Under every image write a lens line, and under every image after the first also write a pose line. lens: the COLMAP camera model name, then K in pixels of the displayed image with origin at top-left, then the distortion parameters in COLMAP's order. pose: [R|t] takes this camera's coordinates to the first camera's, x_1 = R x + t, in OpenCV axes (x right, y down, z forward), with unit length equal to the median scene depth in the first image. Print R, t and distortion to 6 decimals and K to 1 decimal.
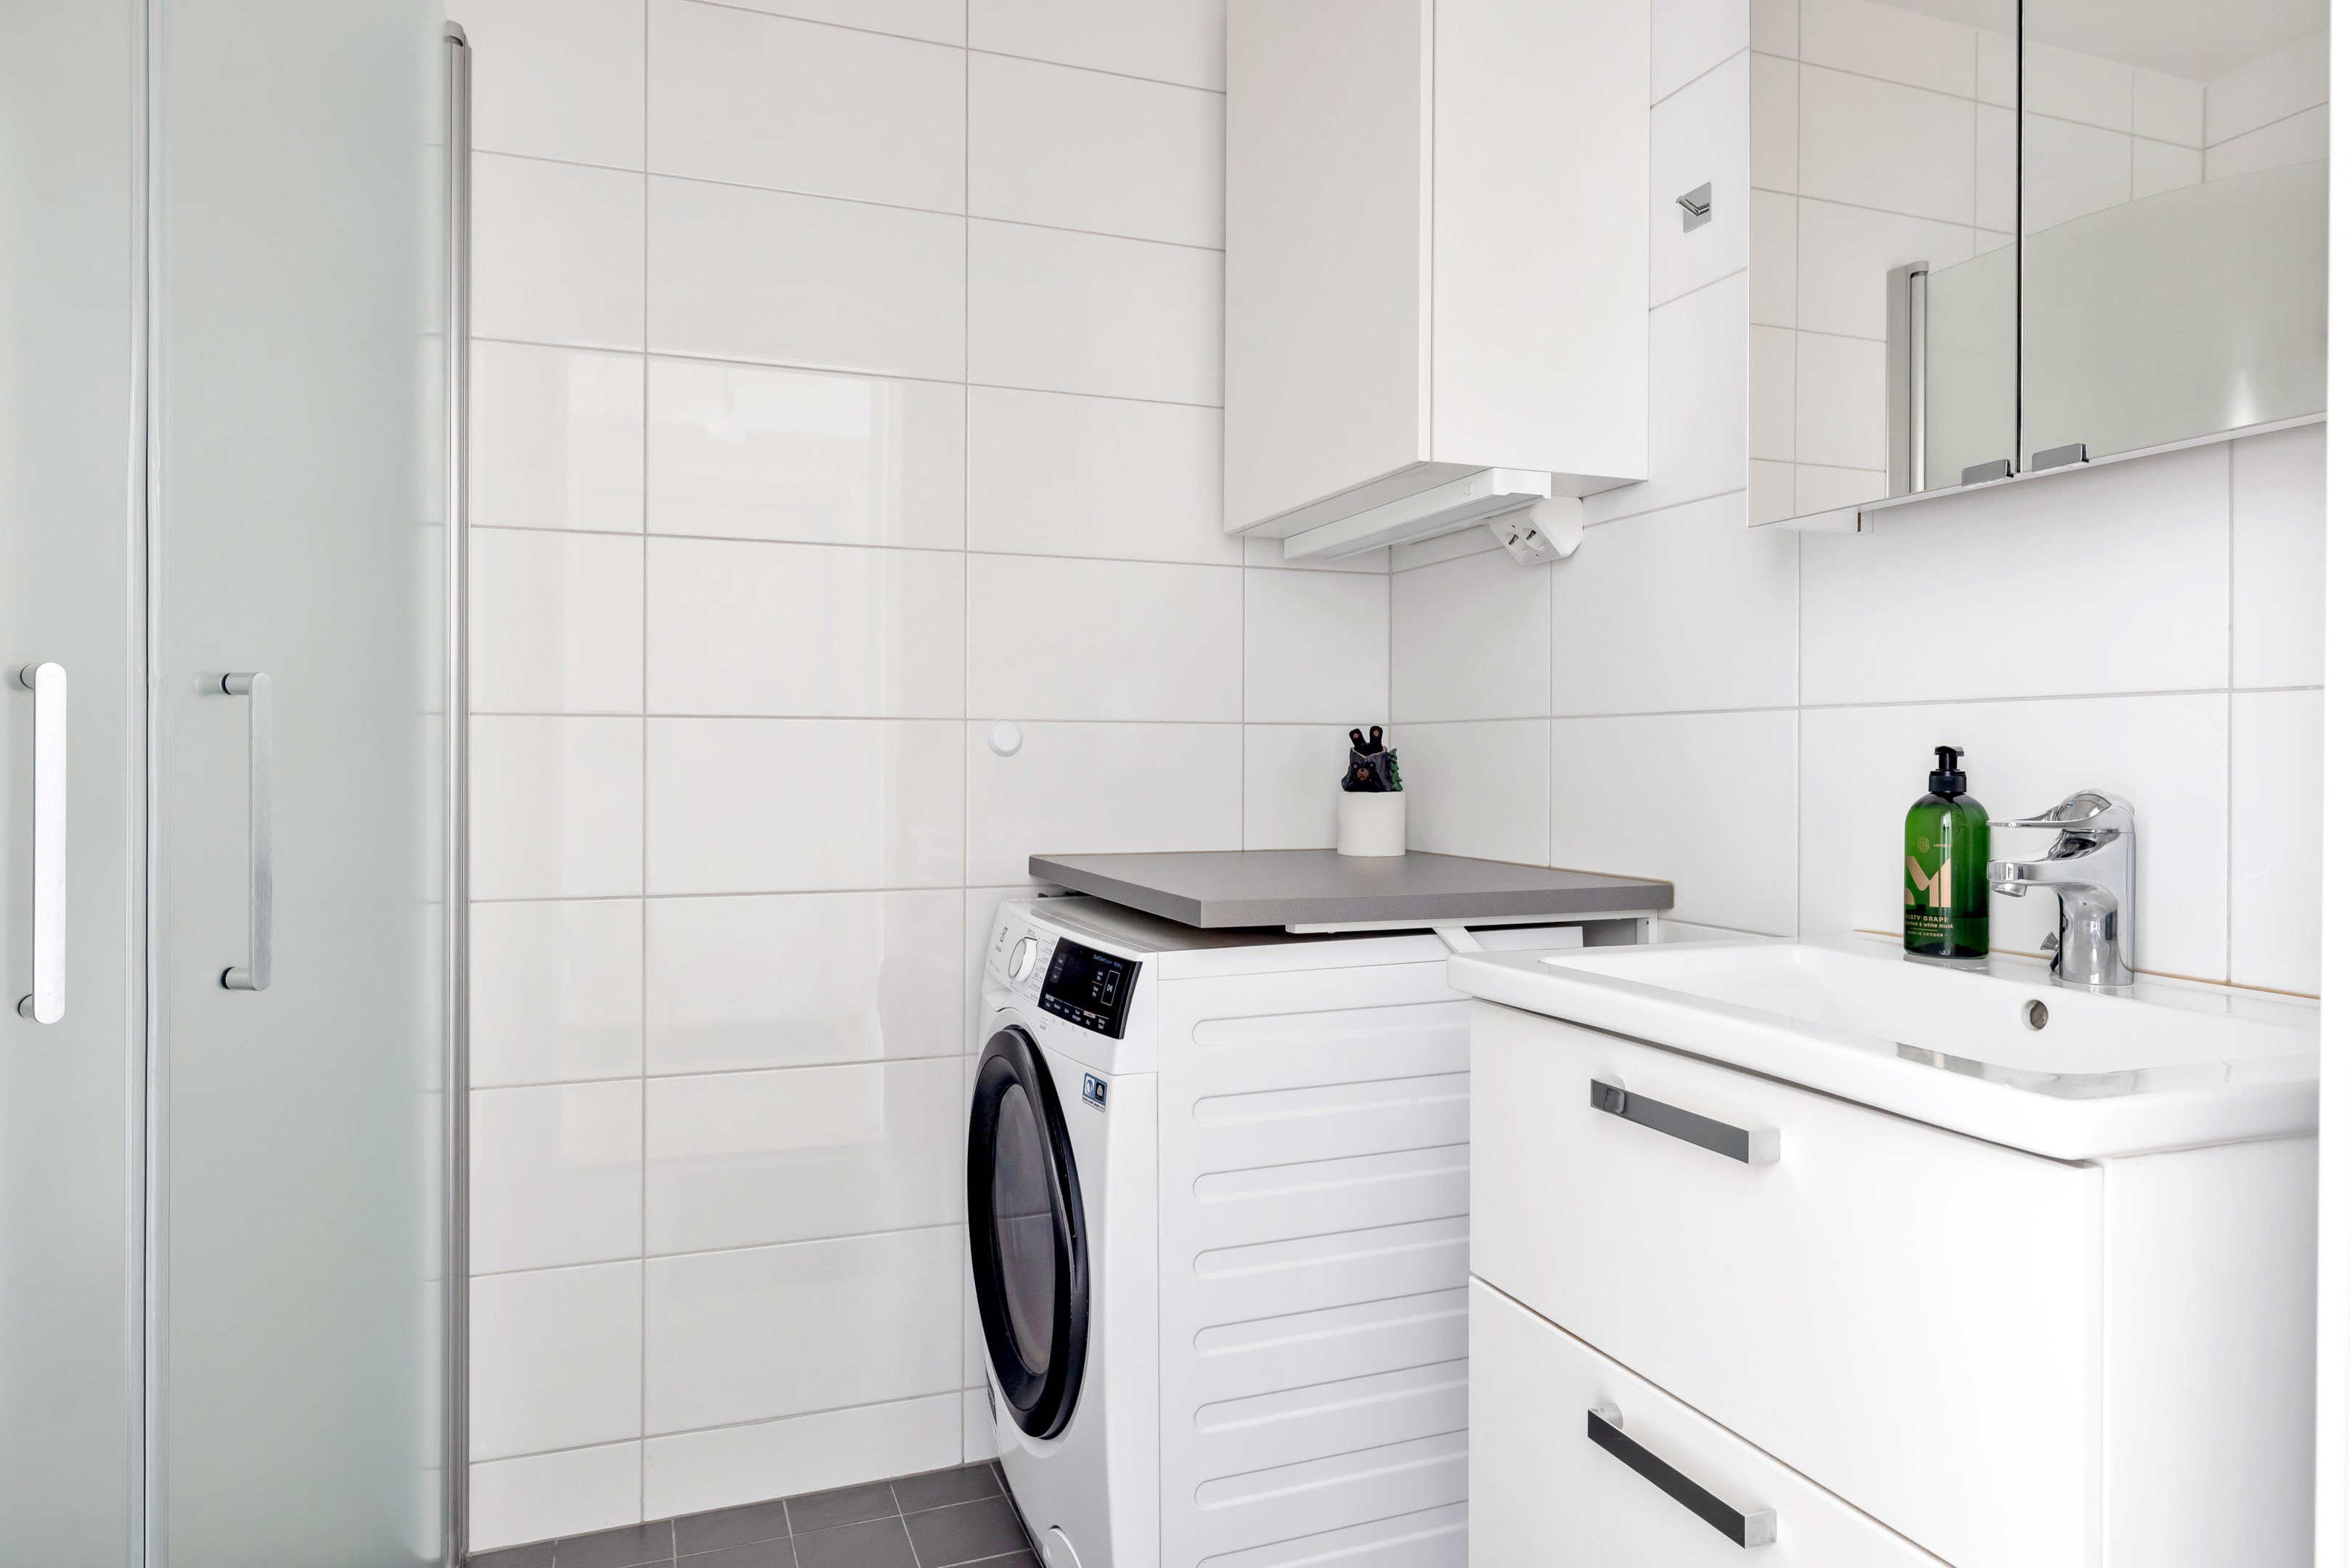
lens RADIAL K [[1532.8, 0, 1179.8], [0, 1532.8, 749.7], [0, 0, 1]] dist [-0.007454, 0.000825]
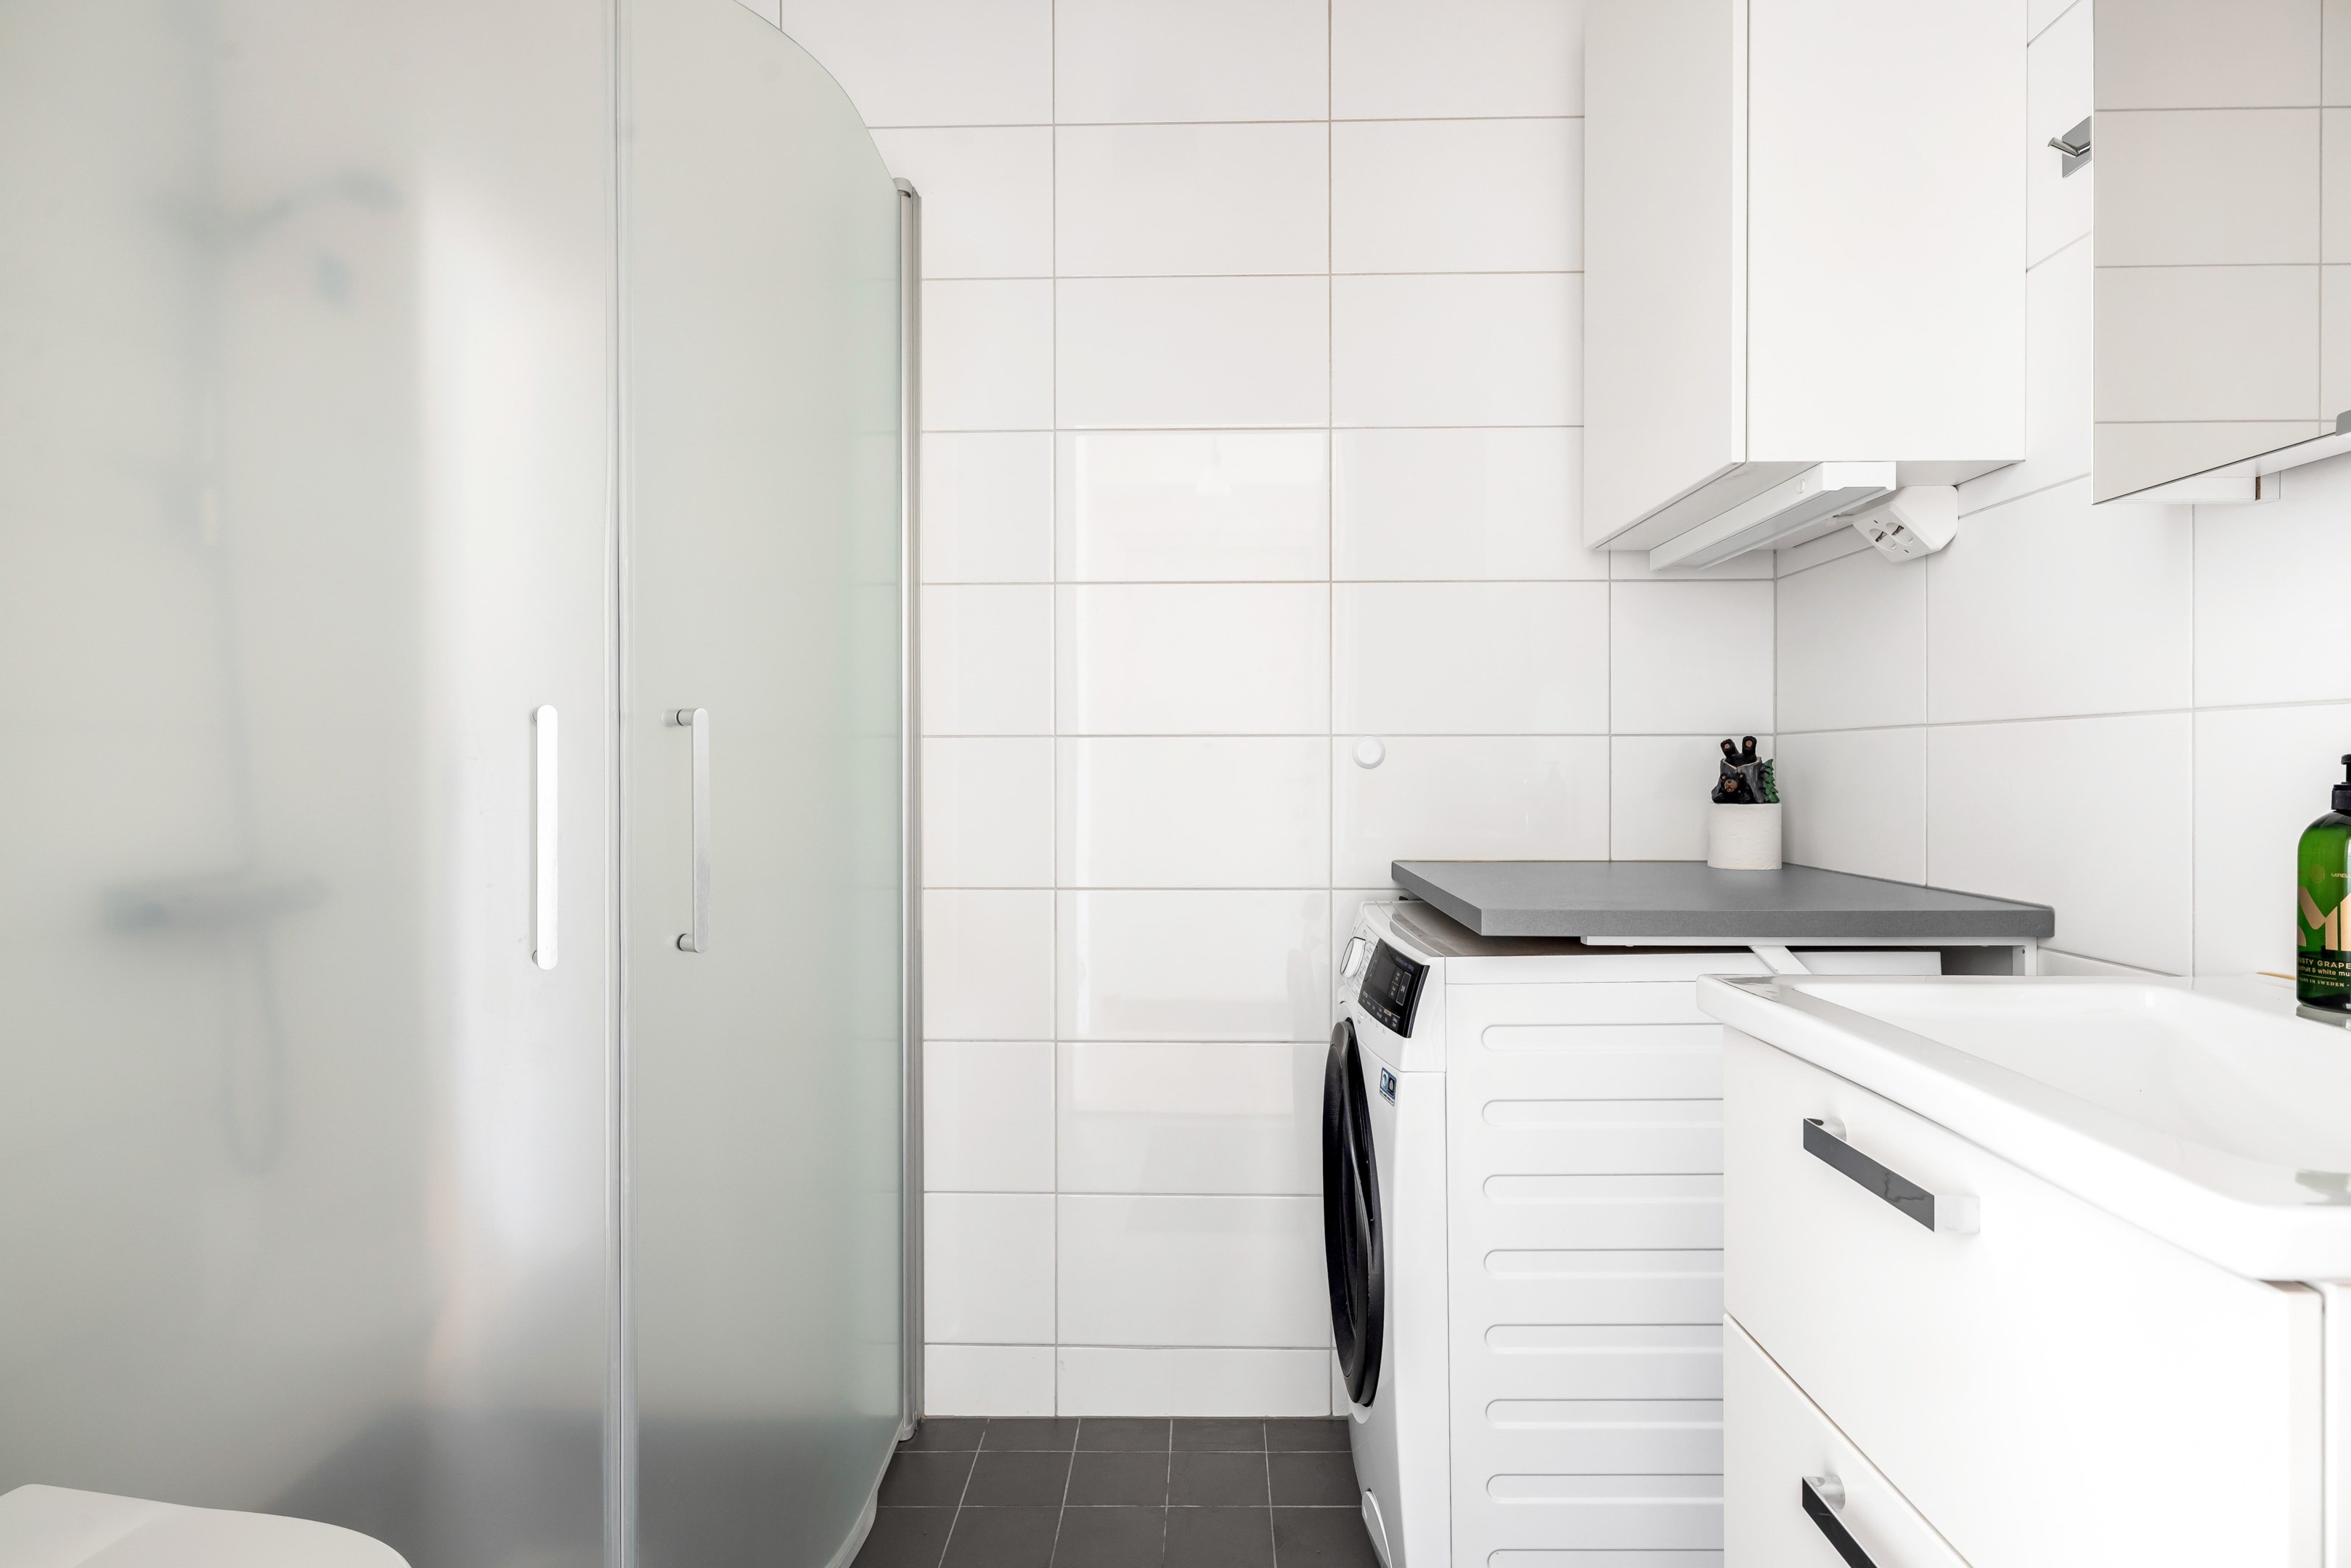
lens RADIAL K [[1380.8, 0, 1169.3], [0, 1380.8, 760.9], [0, 0, 1]] dist [-0.002587, -0.000445]
pose [[0.917838, -0.006003, -0.396911, 0.164852], [0.006312, 0.999980, -0.000528, -0.001765], [0.396906, -0.002020, 0.917857, 0.056455]]
